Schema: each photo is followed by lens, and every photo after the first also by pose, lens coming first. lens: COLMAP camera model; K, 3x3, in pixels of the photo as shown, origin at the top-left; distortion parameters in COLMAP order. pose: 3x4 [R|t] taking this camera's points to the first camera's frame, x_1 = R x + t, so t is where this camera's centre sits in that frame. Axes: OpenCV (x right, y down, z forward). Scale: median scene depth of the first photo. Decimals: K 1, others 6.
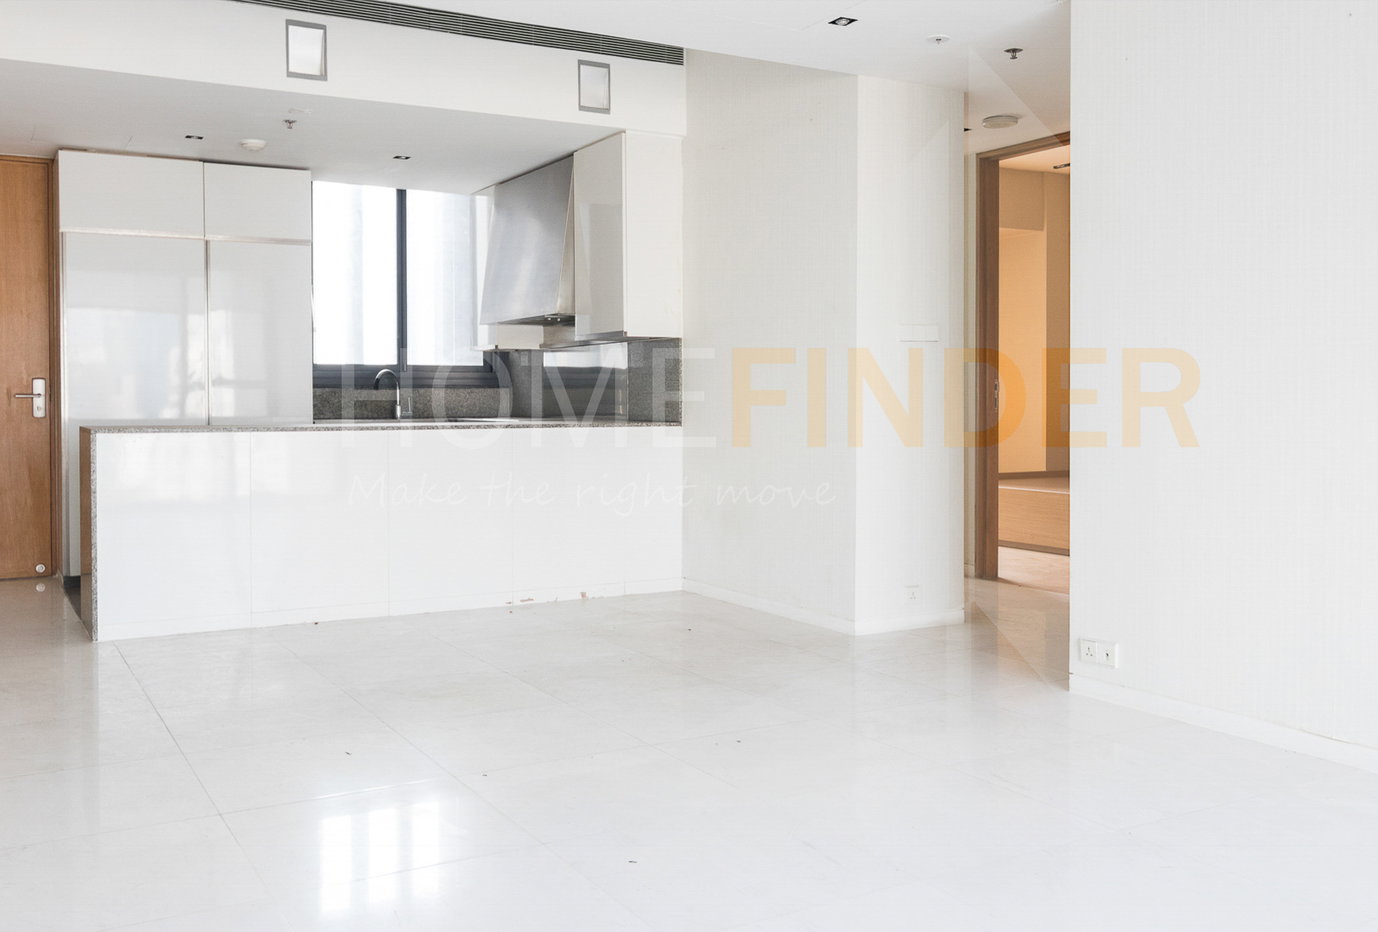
lens RADIAL K [[1338.0, 0, 735.8], [0, 1338.0, 412.2], [0, 0, 1]] dist [0.037191, 0.000000]
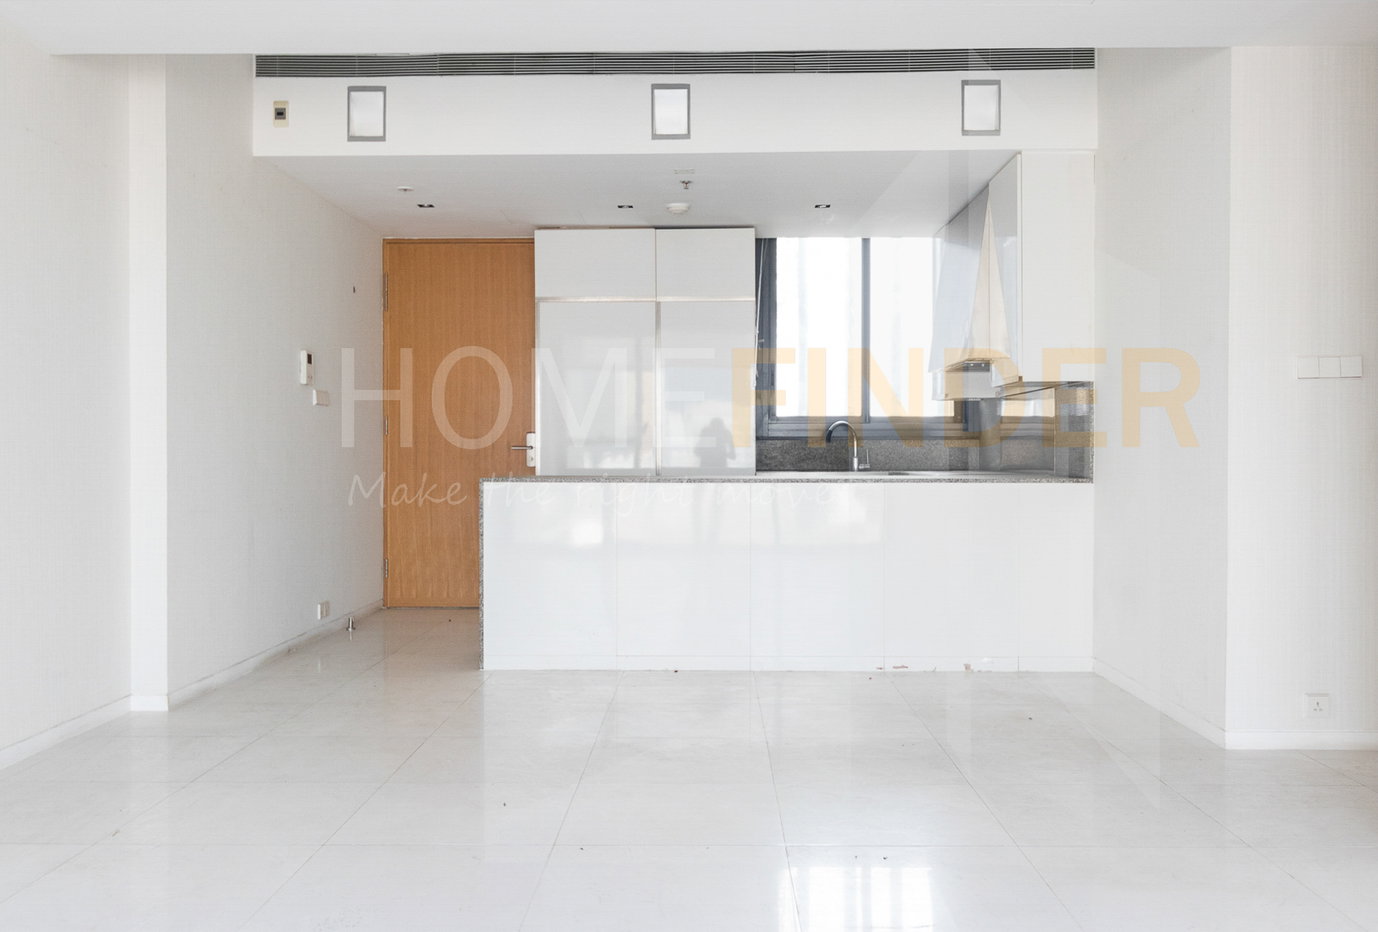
lens RADIAL K [[1338.0, 0, 684.2], [0, 1338.0, 459.5], [0, 0, 1]] dist [0.037191, 0.000000]
pose [[0.848544, 0.005197, -0.529099, 0.195063], [-0.006419, 0.999979, -0.000473, -0.002850], [0.529085, 0.003798, 0.848560, 0.118051]]
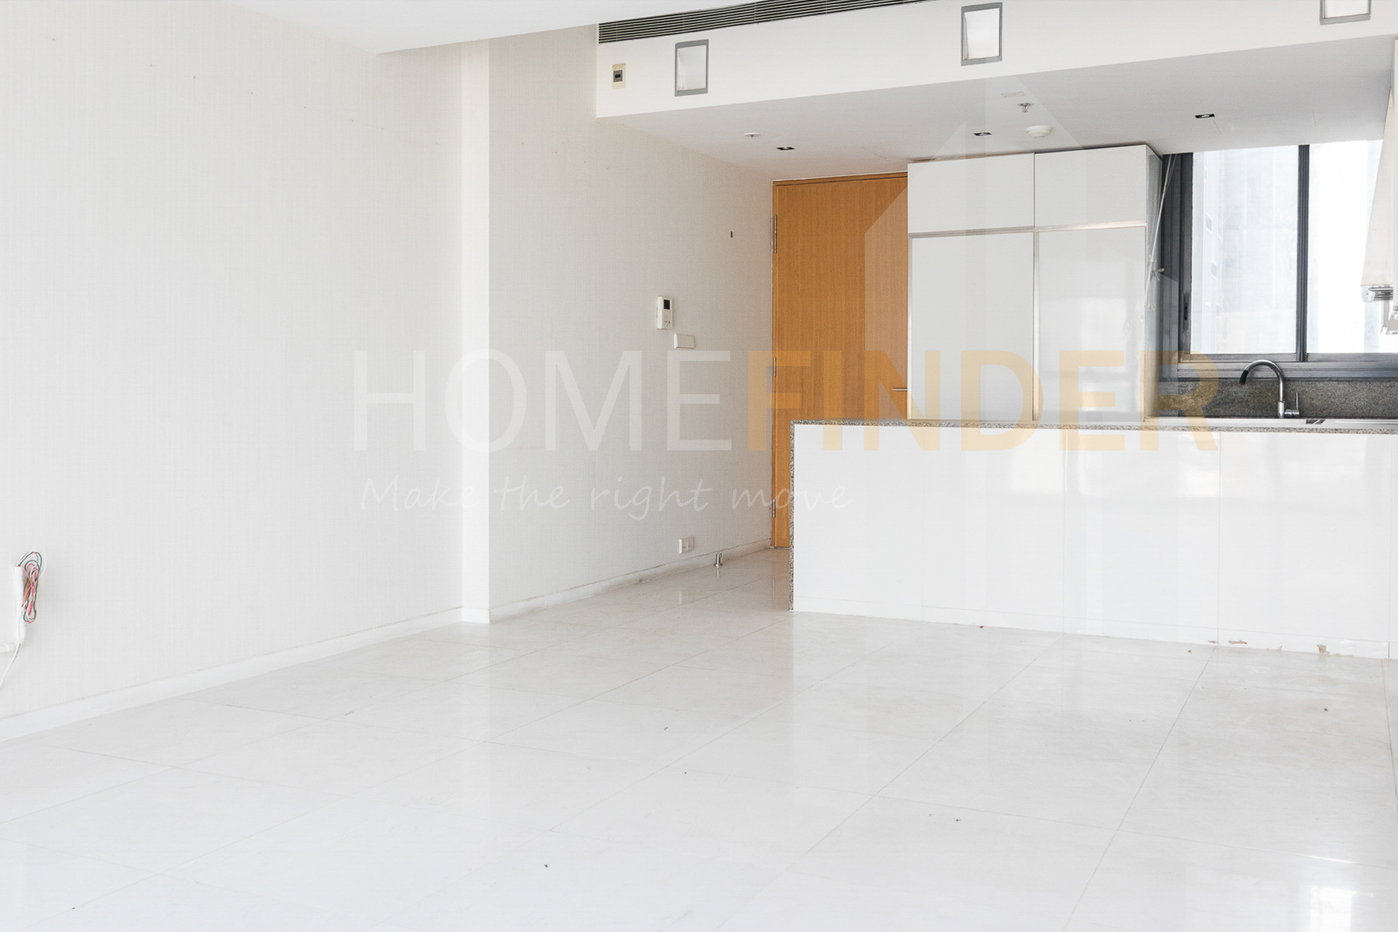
lens RADIAL K [[1443.2, 0, 694.9], [0, 1443.2, 416.3], [0, 0, 1]] dist [0.012092, 0.000000]
pose [[0.525579, 0.019773, -0.850515, 0.387651], [-0.012224, 0.999802, 0.015689, -0.006763], [0.850657, 0.002151, 0.525717, 0.237060]]
